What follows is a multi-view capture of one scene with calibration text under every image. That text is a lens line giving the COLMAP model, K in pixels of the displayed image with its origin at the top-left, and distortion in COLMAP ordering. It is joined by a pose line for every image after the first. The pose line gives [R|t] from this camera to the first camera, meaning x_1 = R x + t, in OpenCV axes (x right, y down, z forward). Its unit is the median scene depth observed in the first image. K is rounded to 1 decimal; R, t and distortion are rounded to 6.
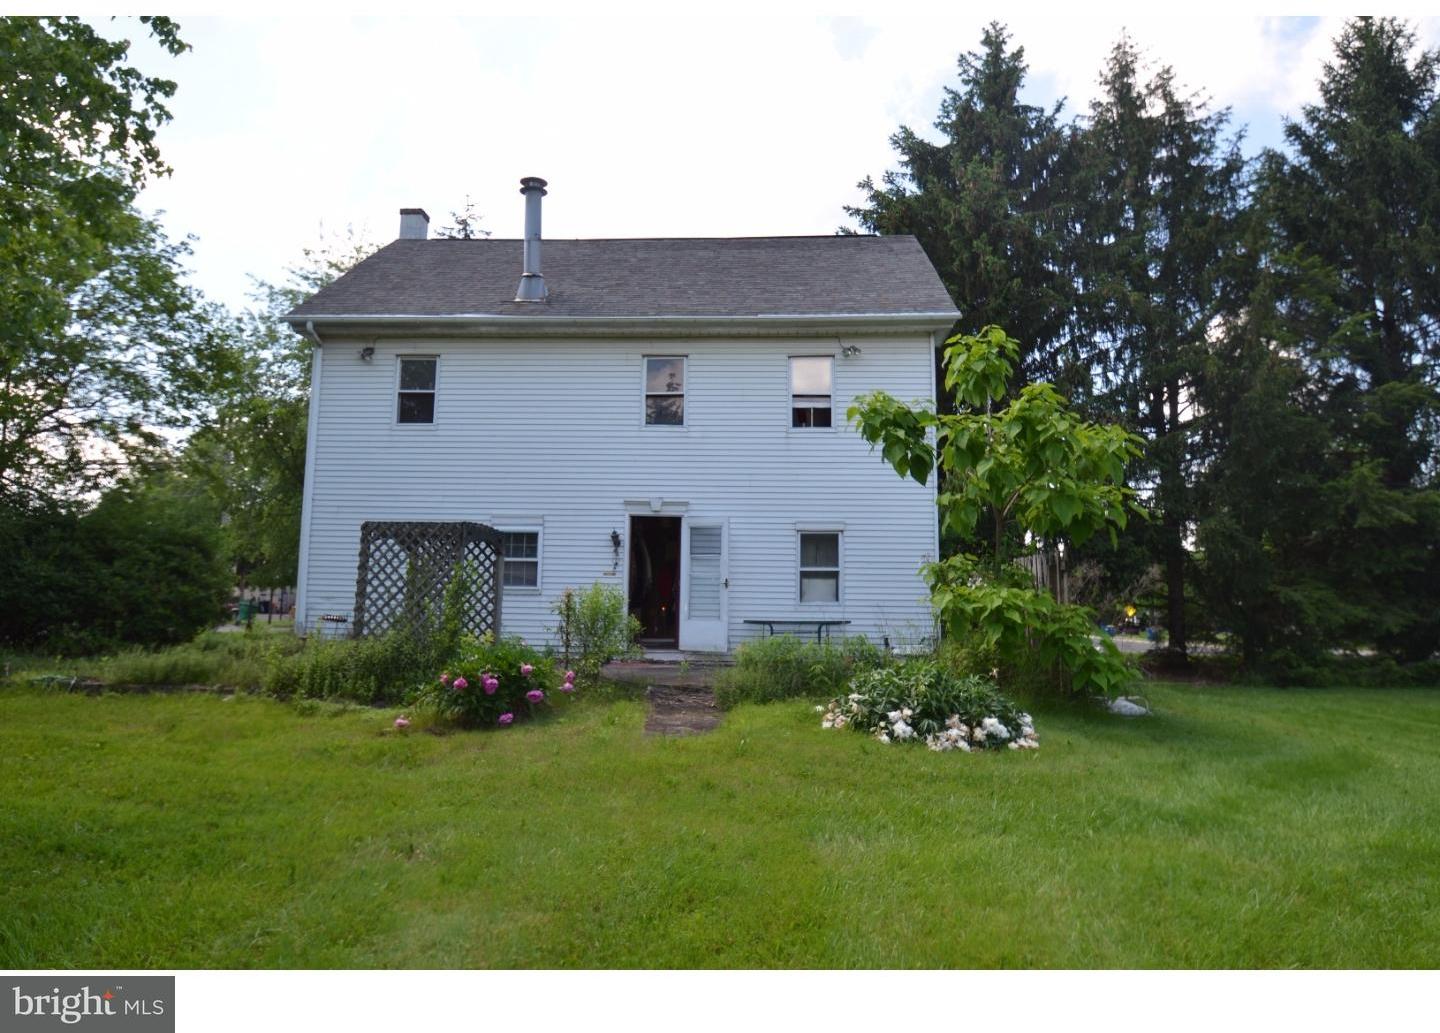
lens RADIAL K [[905.3, 0, 720.0], [0, 905.3, 516.5], [0, 0, 1]] dist [-0.041151, 0.000379]
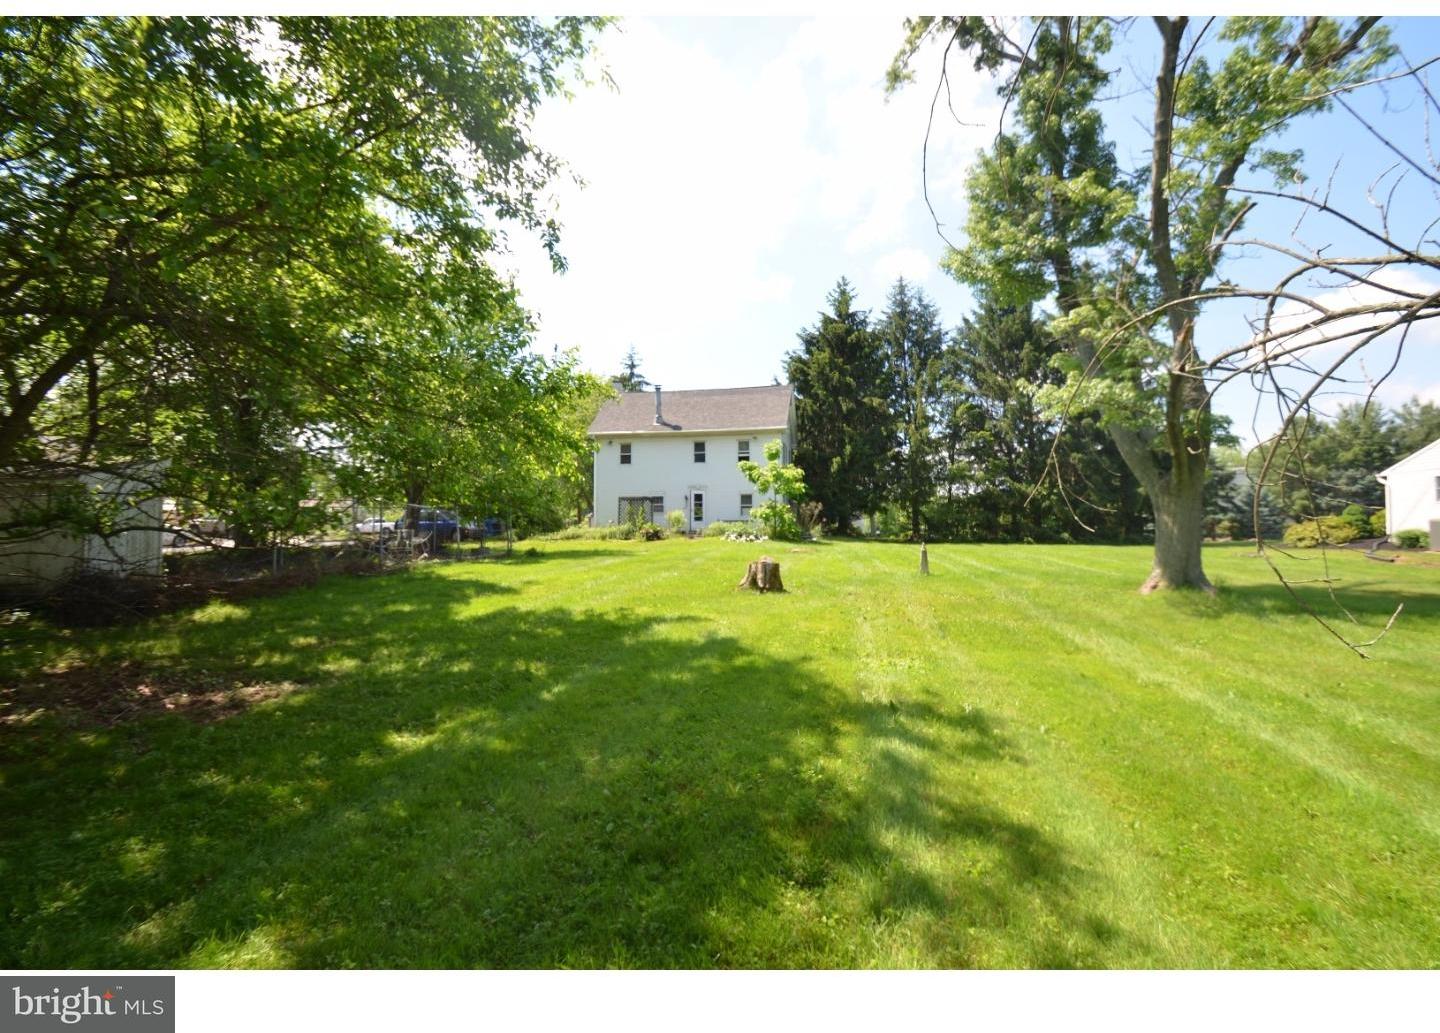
lens RADIAL K [[637.1, 0, 720.0], [0, 637.1, 516.5], [0, 0, 1]] dist [0.000213, 0.000179]
pose [[0.990238, -0.022844, -0.137500, 0.323046], [0.033408, 0.996623, 0.075016, -0.077162], [0.135322, -0.078877, 0.987657, -1.285619]]
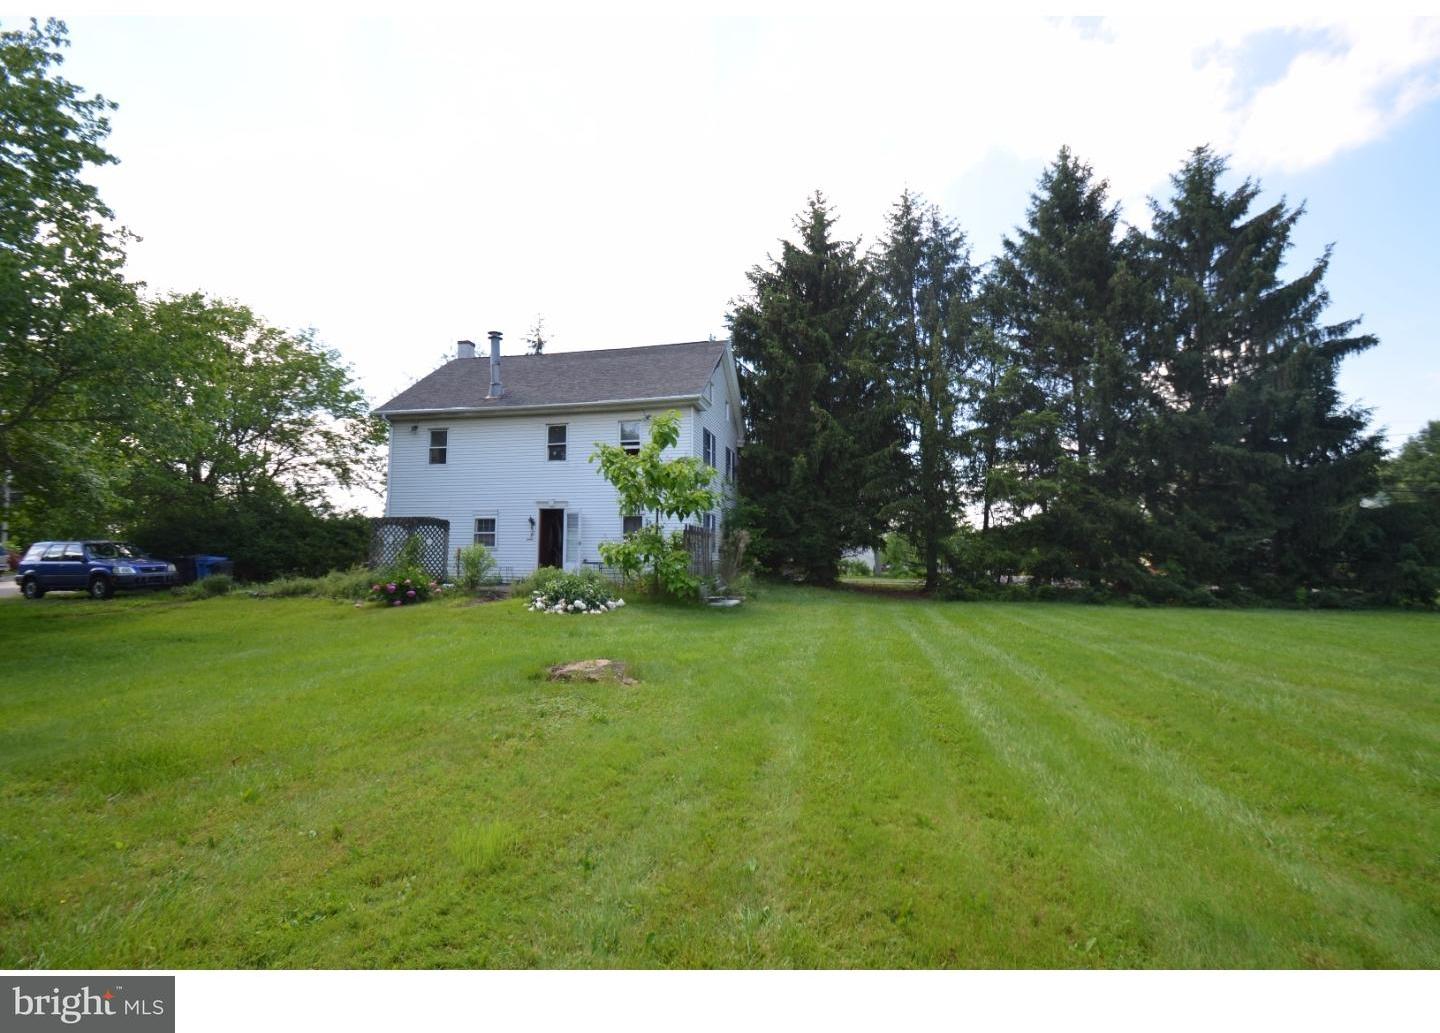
lens RADIAL K [[637.1, 0, 720.0], [0, 637.1, 516.5], [0, 0, 1]] dist [0.000213, 0.000179]
pose [[0.987630, -0.023847, -0.154979, 0.480732], [0.028501, 0.999205, 0.027878, -0.011203], [0.154191, -0.031950, 0.987524, -0.275682]]
